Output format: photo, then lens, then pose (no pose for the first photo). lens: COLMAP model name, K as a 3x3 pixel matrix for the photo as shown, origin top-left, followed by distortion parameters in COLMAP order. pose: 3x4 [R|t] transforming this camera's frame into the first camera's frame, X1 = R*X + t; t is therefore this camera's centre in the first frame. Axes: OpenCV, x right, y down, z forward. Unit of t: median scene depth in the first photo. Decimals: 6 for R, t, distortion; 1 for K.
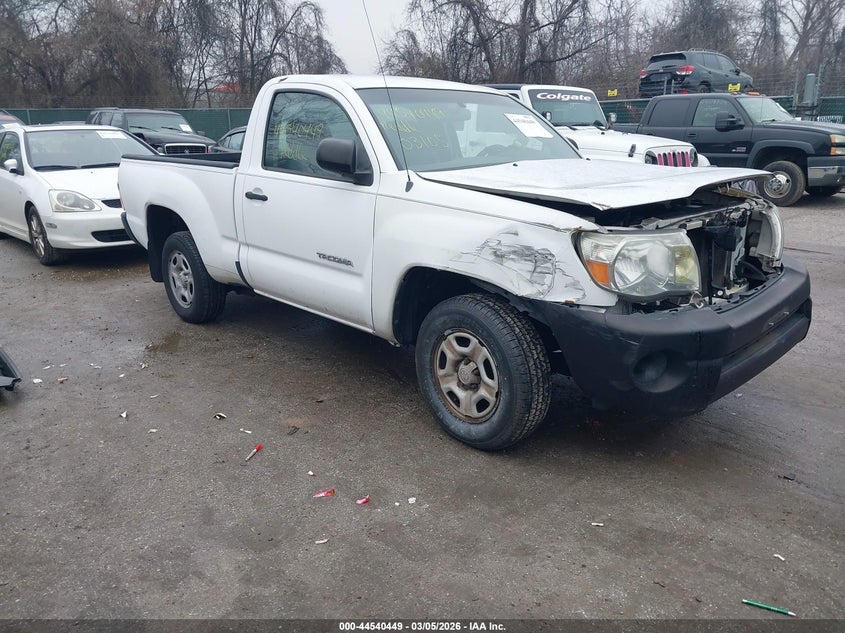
lens RADIAL K [[661.9, 0, 427.3], [0, 661.9, 315.8], [0, 0, 1]] dist [-0.002345, -0.000564]
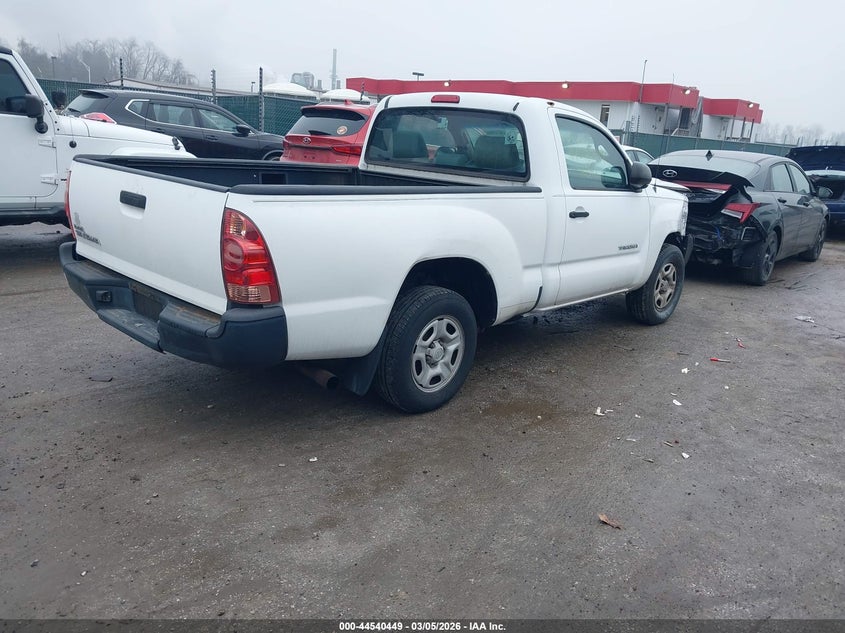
lens RADIAL K [[661.9, 0, 427.3], [0, 661.9, 315.8], [0, 0, 1]] dist [-0.002345, -0.000564]
pose [[-0.055398, -0.258169, 0.964510, -1.328187], [0.212891, 0.940726, 0.264030, -0.360835], [-0.975504, 0.219962, 0.002848, 1.262266]]
